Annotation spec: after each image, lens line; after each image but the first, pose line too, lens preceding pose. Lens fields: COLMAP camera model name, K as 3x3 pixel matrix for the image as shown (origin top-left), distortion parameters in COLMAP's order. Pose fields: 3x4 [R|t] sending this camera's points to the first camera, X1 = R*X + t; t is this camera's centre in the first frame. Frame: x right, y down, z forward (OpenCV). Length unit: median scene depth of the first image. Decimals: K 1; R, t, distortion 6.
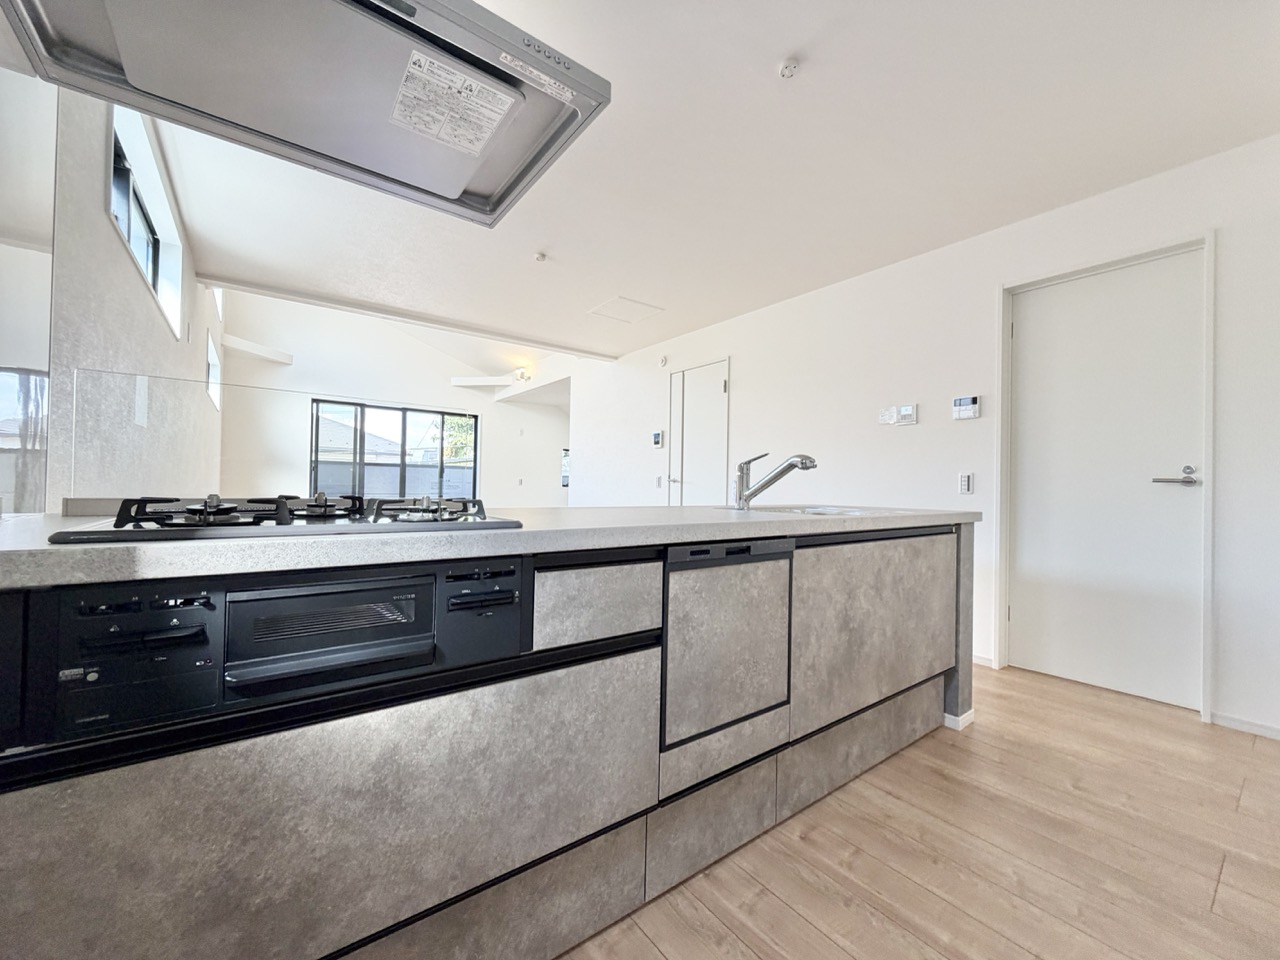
lens RADIAL K [[509.7, 0, 645.2], [0, 509.7, 483.2], [0, 0, 1]] dist [-0.000158, -0.000178]
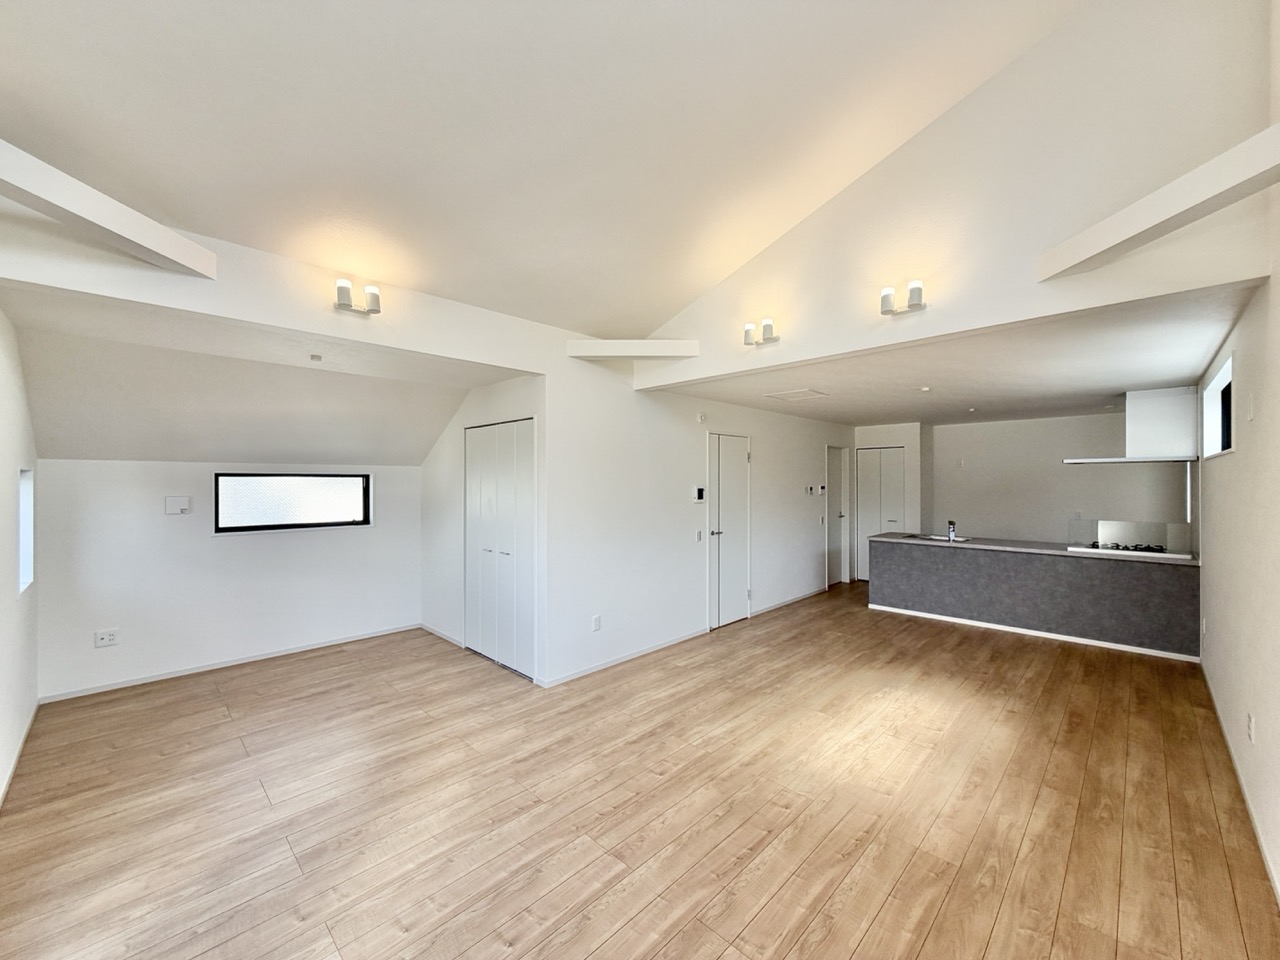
lens RADIAL K [[509.7, 0, 645.2], [0, 509.7, 483.2], [0, 0, 1]] dist [-0.000158, -0.000178]
pose [[-0.146131, -0.029766, 0.988817, -0.877185], [-0.016093, 0.999486, 0.027709, -0.122102], [-0.989134, -0.011864, -0.146535, 1.145305]]
